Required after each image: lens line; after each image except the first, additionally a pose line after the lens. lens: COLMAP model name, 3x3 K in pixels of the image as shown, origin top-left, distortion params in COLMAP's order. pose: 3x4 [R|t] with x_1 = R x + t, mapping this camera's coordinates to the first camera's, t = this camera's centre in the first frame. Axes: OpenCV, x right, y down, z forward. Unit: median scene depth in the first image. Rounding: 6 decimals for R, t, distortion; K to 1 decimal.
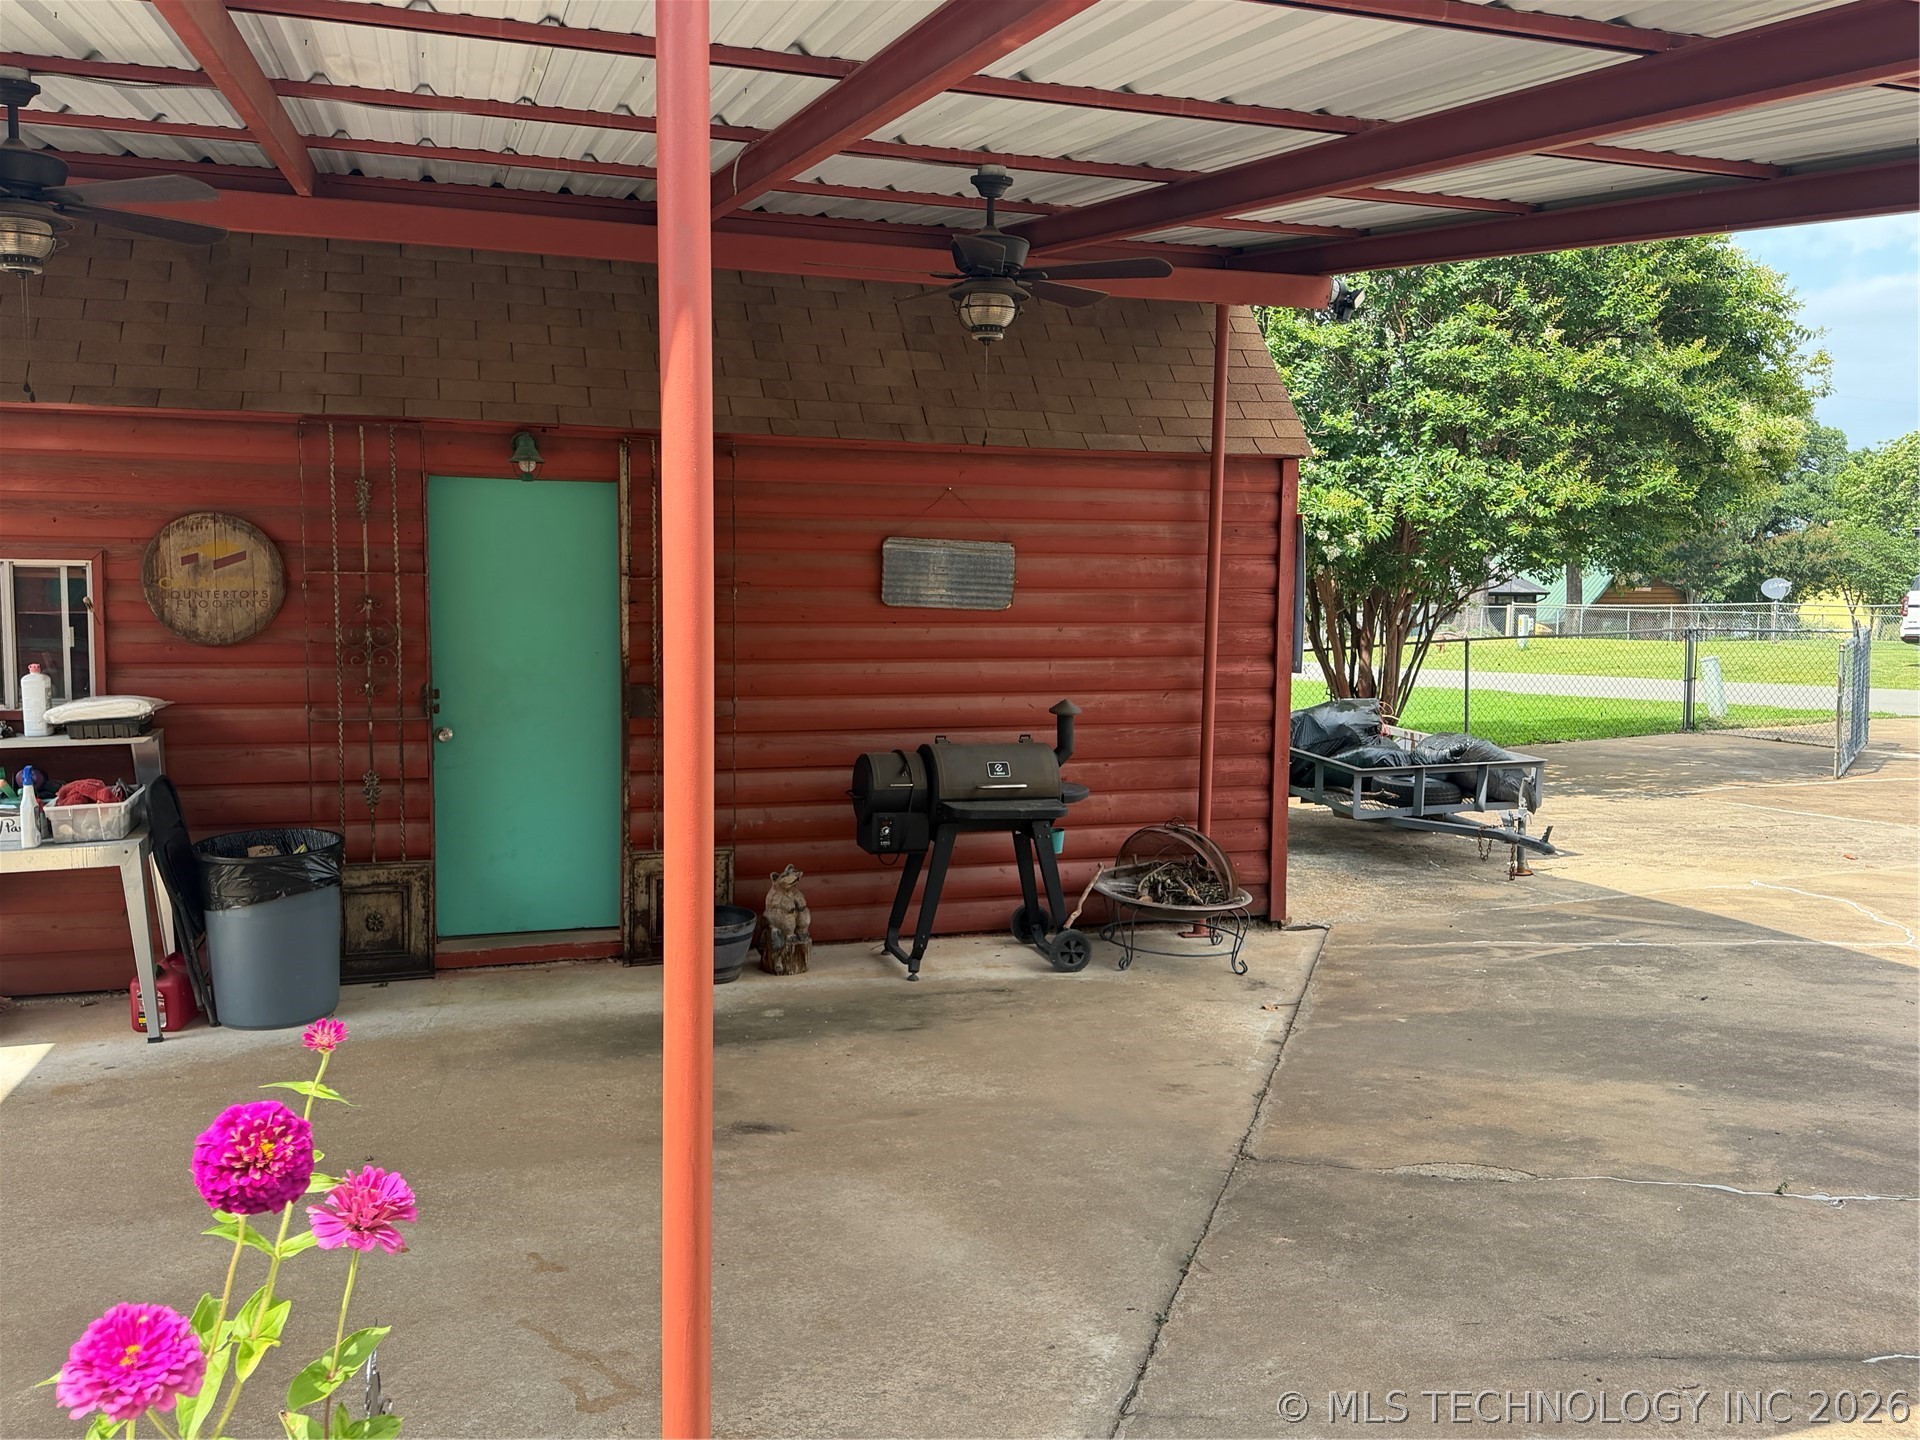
lens RADIAL K [[1560.7, 0, 959.1], [0, 1560.7, 724.1], [0, 0, 1]] dist [0.104210, -0.173967]
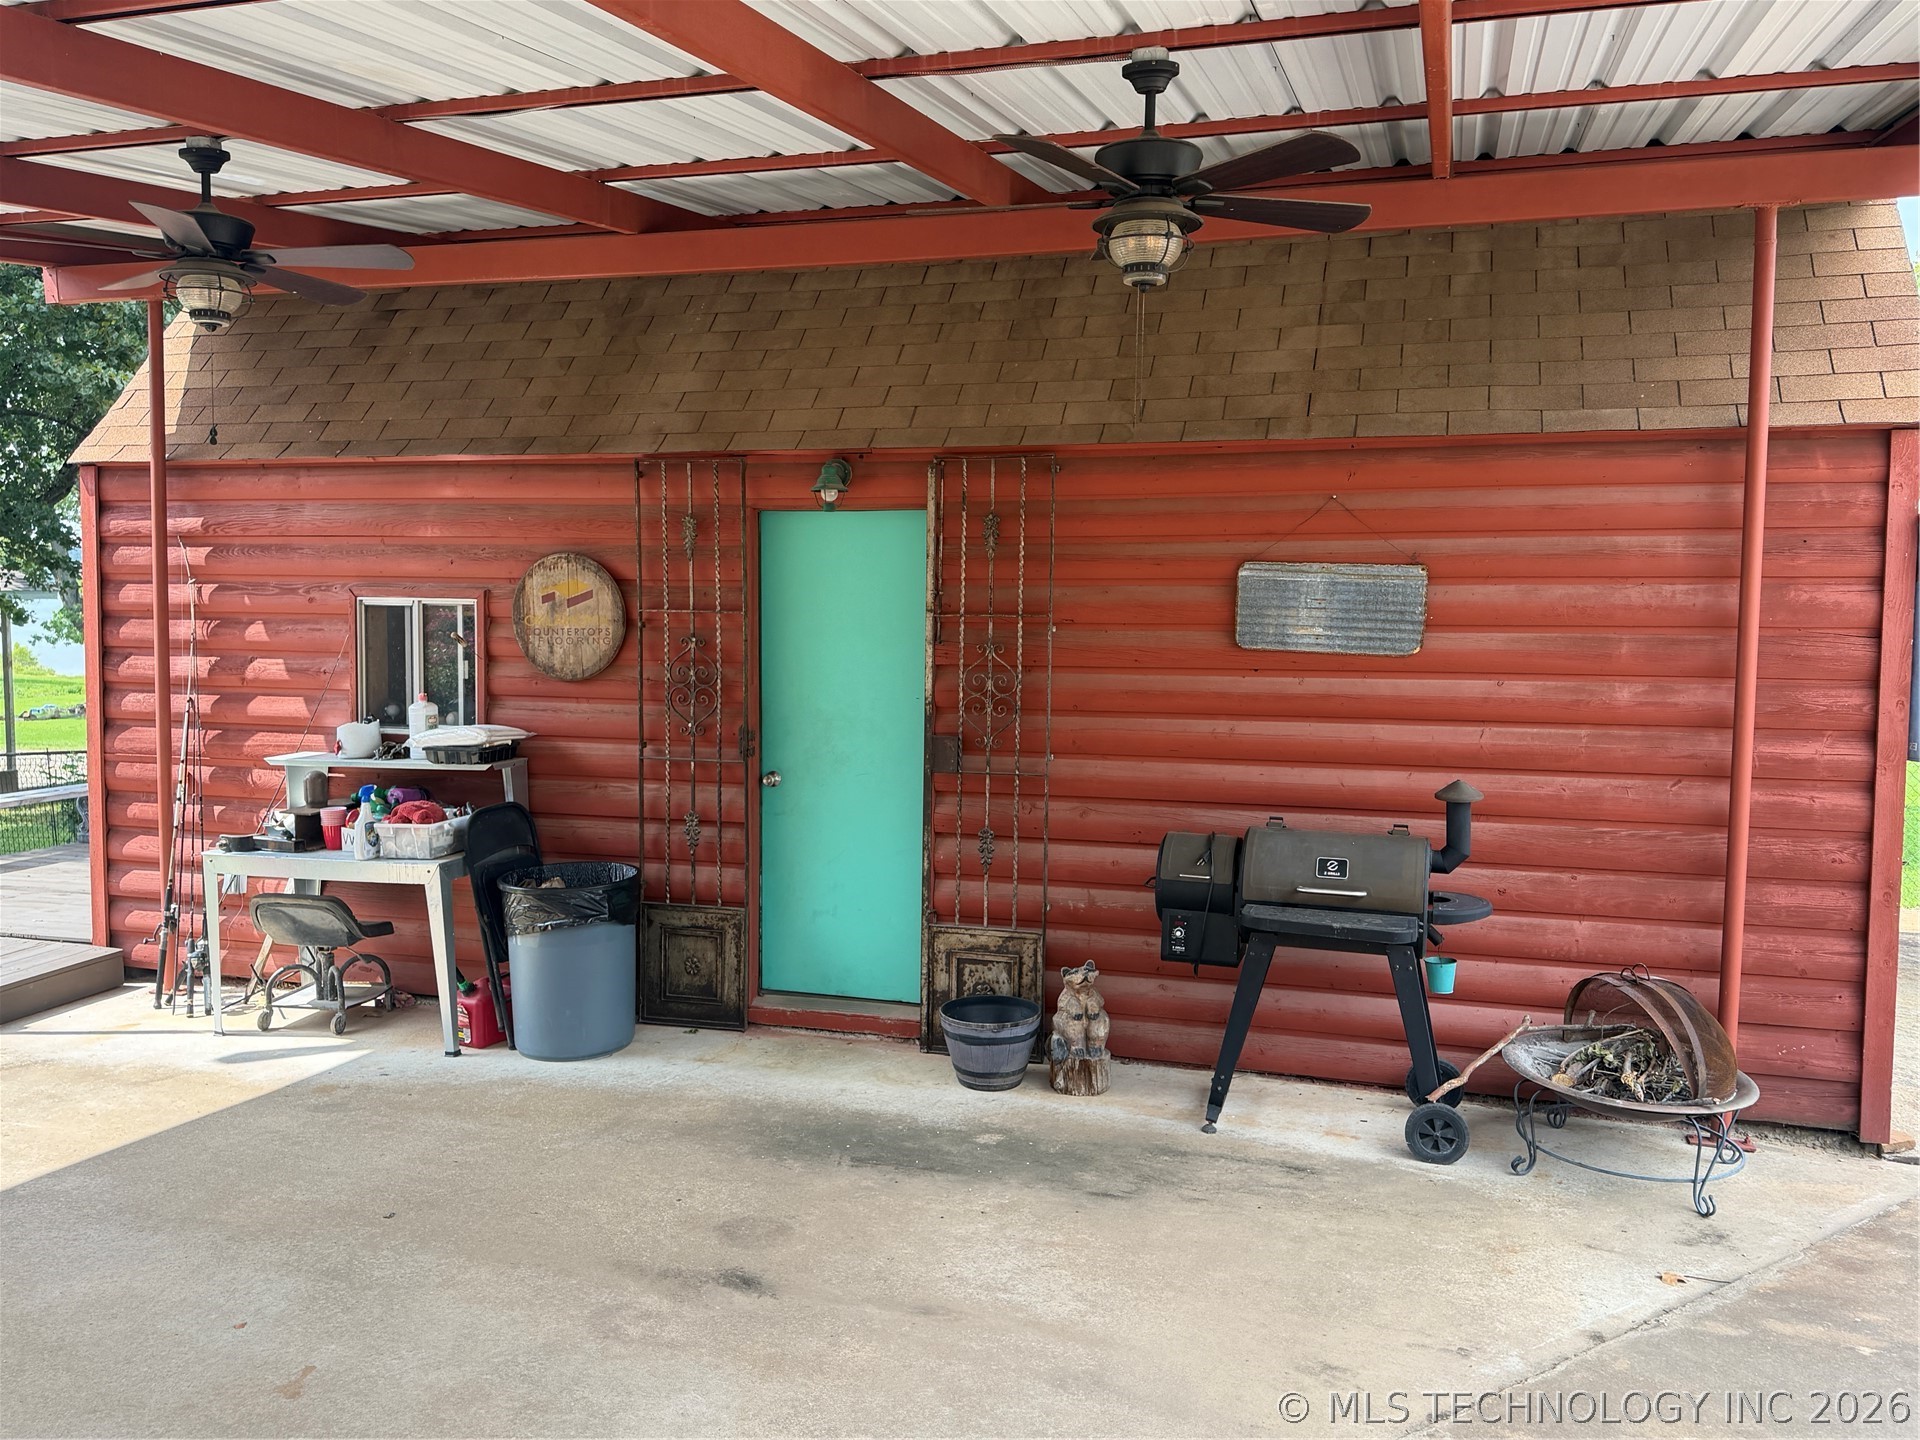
lens RADIAL K [[1560.7, 0, 949.9], [0, 1560.7, 725.1], [0, 0, 1]] dist [0.104210, -0.173967]
pose [[0.814165, 0.036637, -0.579476, 0.310314], [-0.056934, 0.998235, -0.016879, -0.016117], [0.577835, 0.046734, 0.814814, 0.284674]]
